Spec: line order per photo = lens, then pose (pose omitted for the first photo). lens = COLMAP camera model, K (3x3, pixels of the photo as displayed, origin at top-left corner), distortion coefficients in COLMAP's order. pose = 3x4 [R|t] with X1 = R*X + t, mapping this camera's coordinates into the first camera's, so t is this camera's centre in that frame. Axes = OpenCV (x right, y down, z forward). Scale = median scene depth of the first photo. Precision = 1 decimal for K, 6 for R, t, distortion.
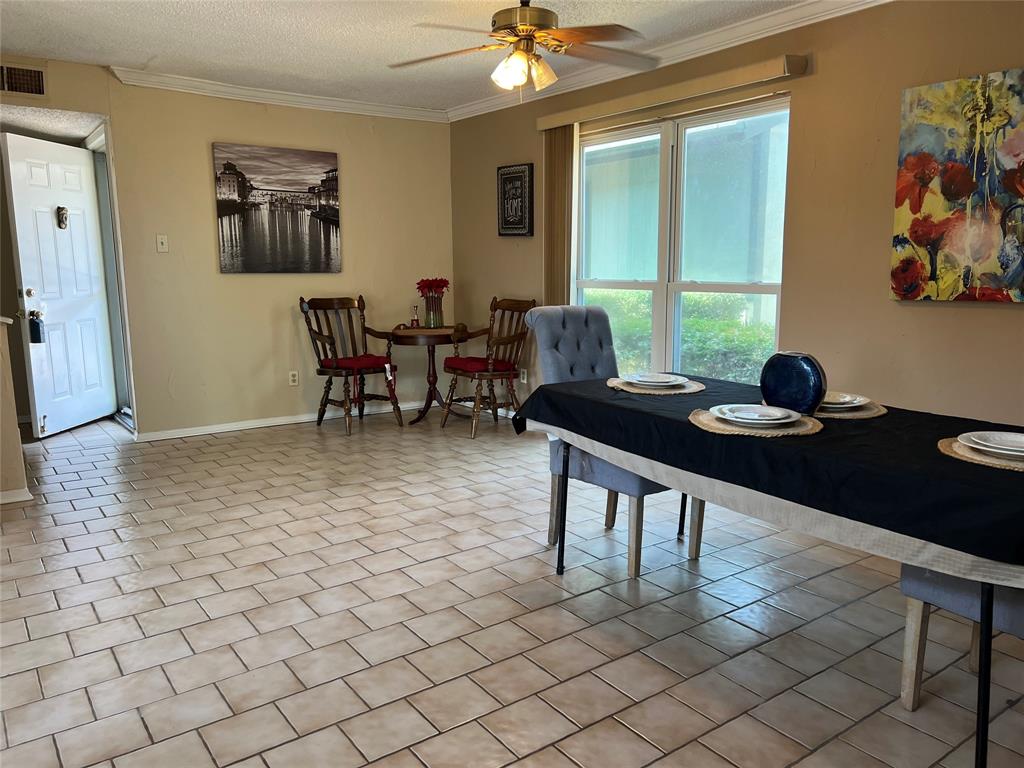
lens RADIAL K [[775.8, 0, 515.4], [0, 775.8, 385.2], [0, 0, 1]] dist [0.041311, -0.053398]
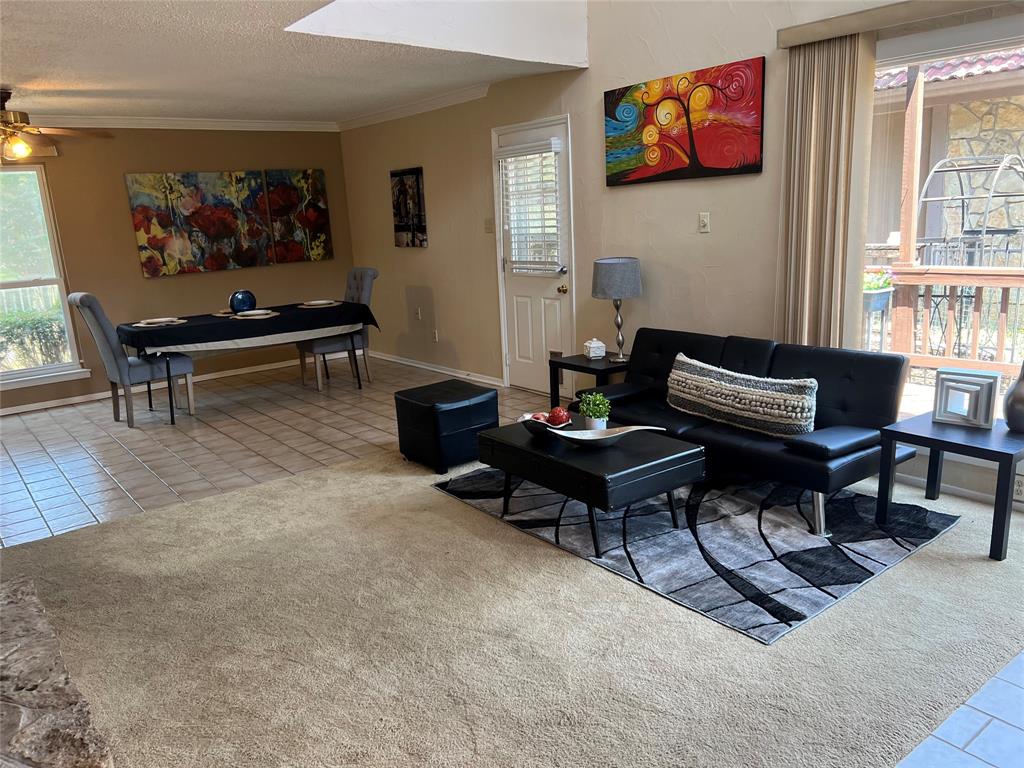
lens RADIAL K [[775.8, 0, 513.4], [0, 775.8, 387.7], [0, 0, 1]] dist [0.041311, -0.053398]
pose [[-0.024002, -0.218467, 0.975549, -1.683512], [0.206278, 0.953749, 0.218660, -0.088143], [-0.978199, 0.206483, 0.022173, 0.089381]]
